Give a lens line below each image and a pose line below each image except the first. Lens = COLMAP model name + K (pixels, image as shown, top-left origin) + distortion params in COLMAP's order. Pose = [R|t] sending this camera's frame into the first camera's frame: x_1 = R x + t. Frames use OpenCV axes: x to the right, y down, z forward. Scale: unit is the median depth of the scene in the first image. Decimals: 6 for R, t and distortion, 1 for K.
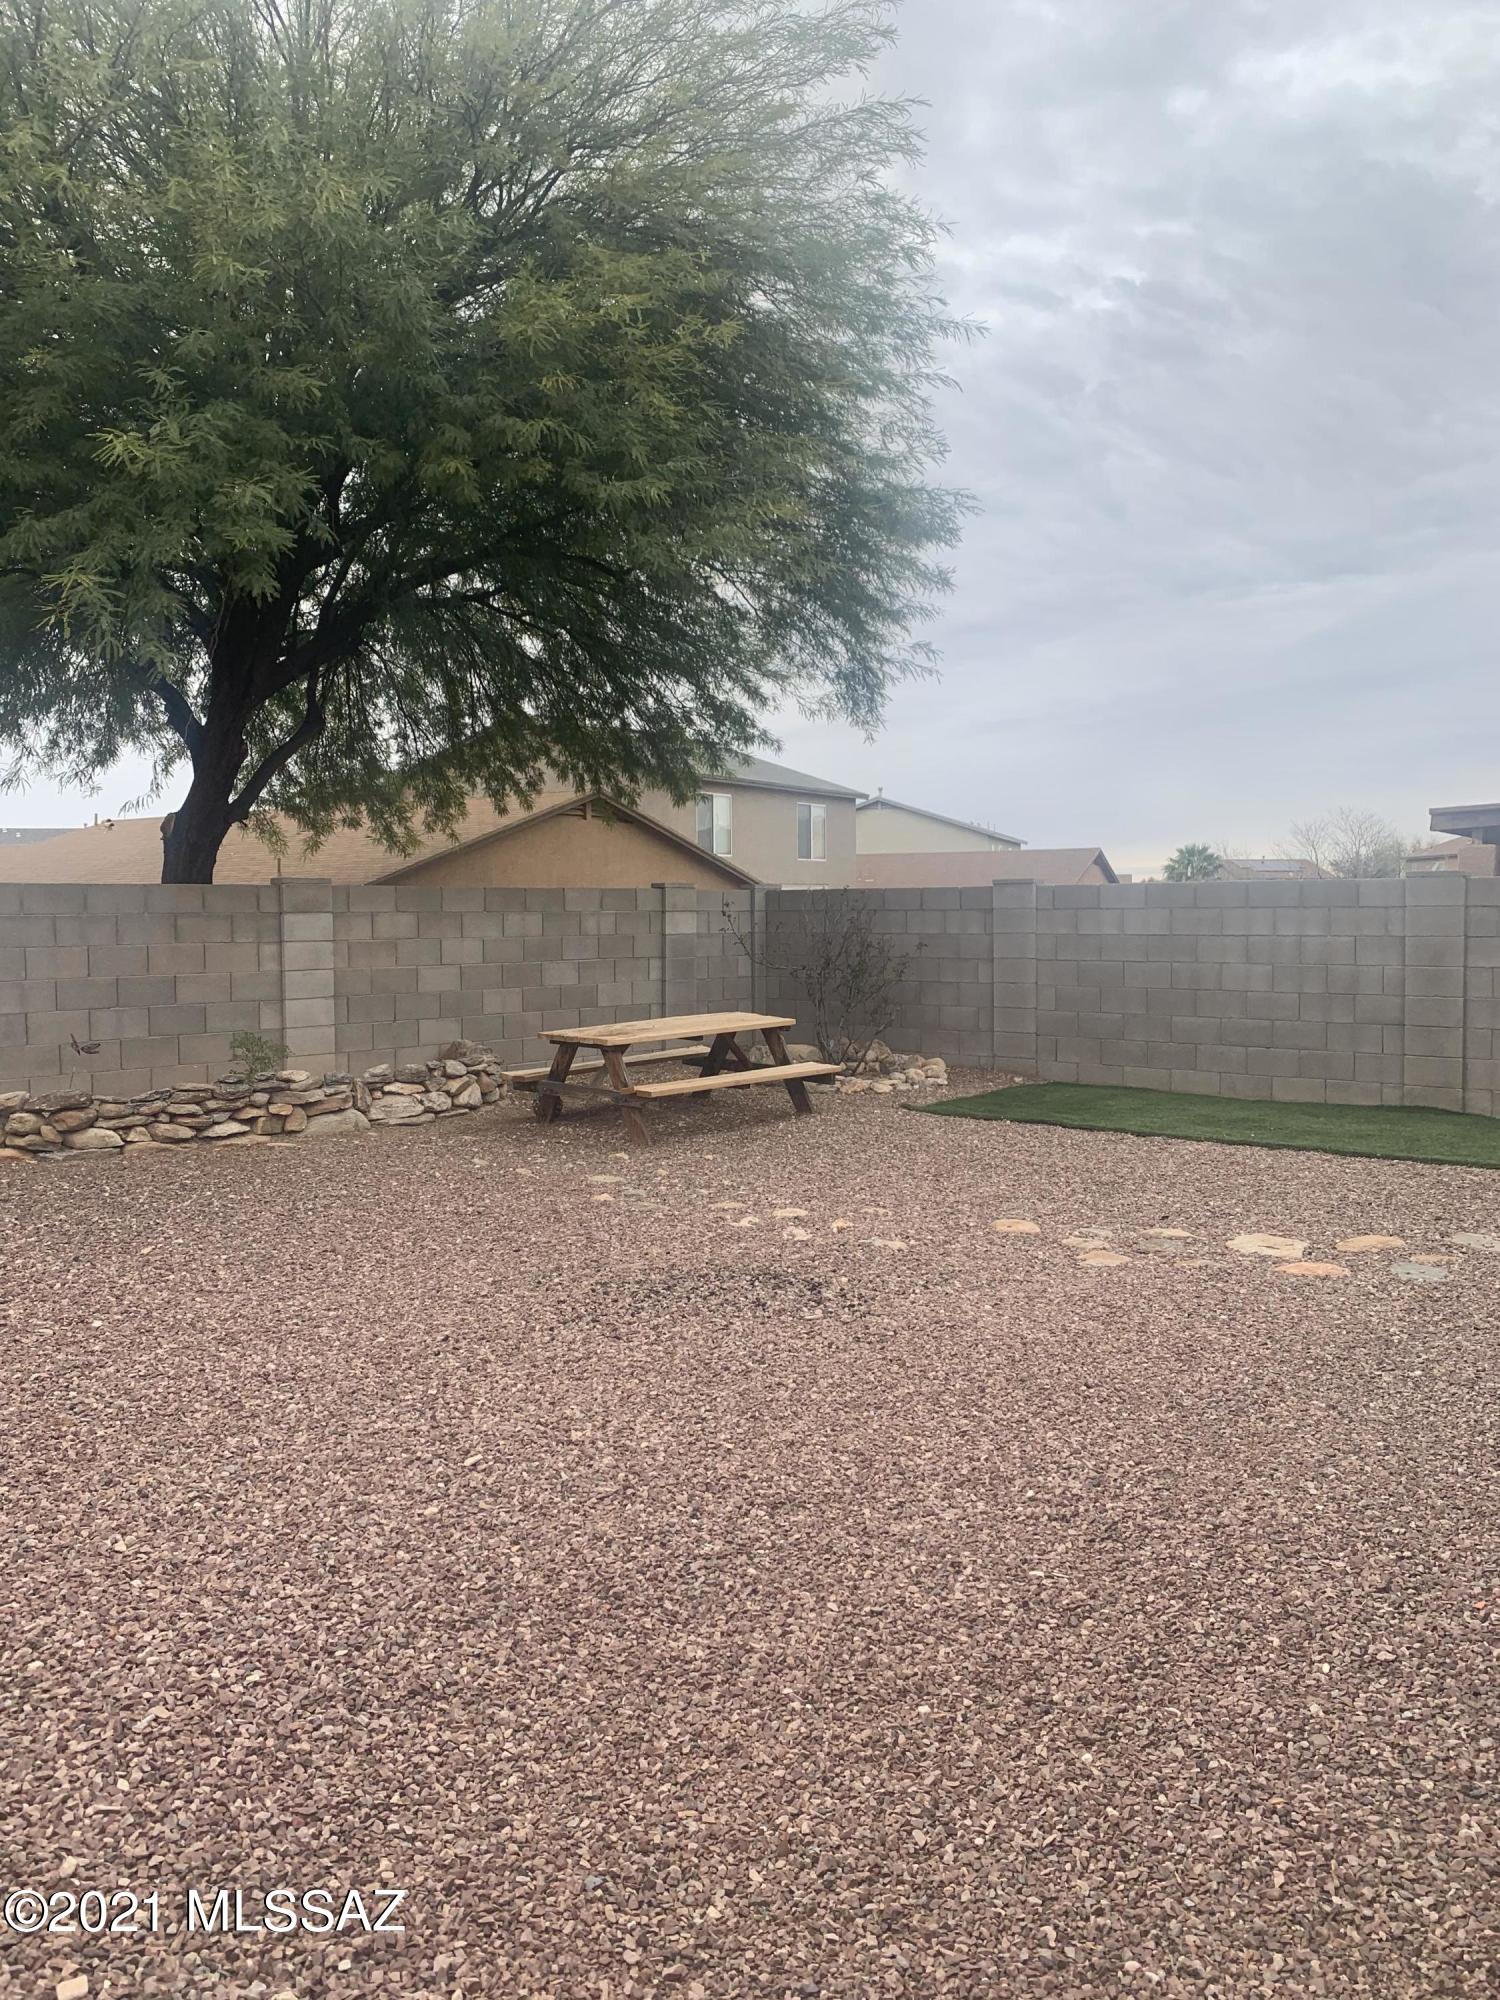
lens RADIAL K [[1515.7, 0, 750.0], [0, 1515.7, 1000.0], [0, 0, 1]] dist [-0.002911, -0.001117]
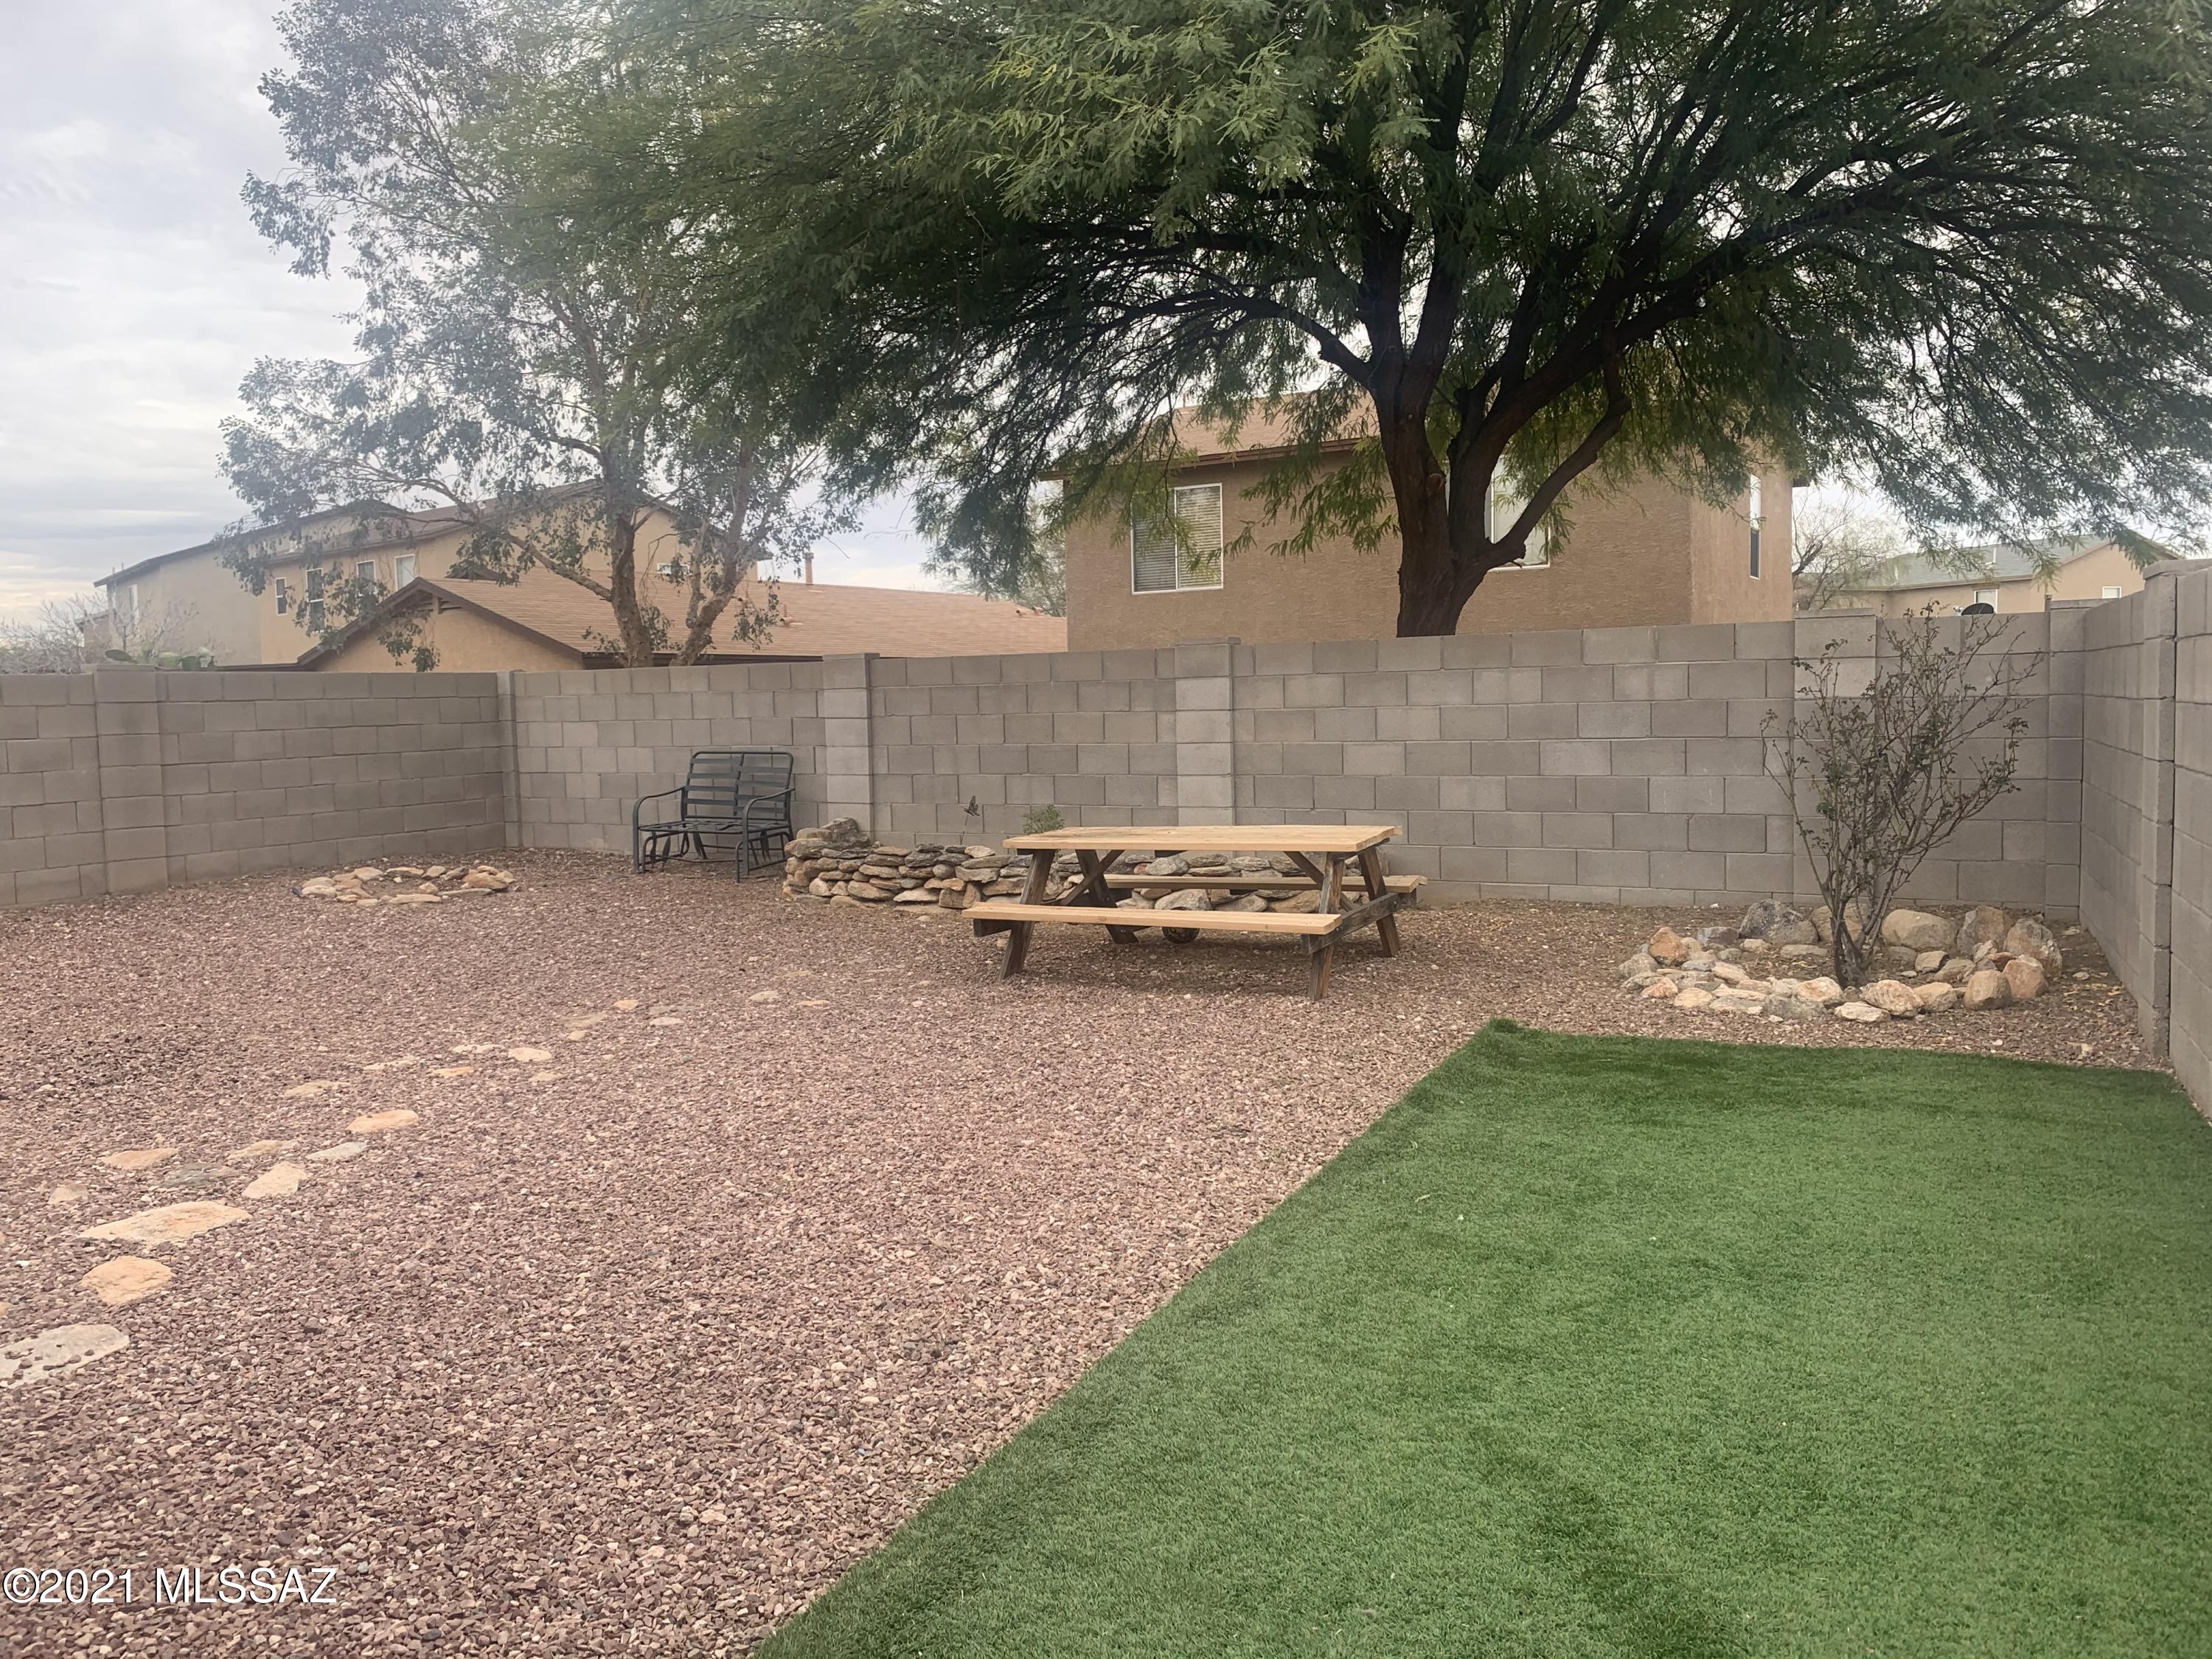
lens RADIAL K [[1676.3, 0, 1106.0], [0, 1676.3, 829.5], [0, 0, 1]] dist [-0.002911, -0.001117]
pose [[0.213930, 0.070196, -0.974324, 0.738538], [-0.033691, 0.997352, 0.064457, -0.034927], [0.976268, 0.019037, 0.215728, 0.835819]]
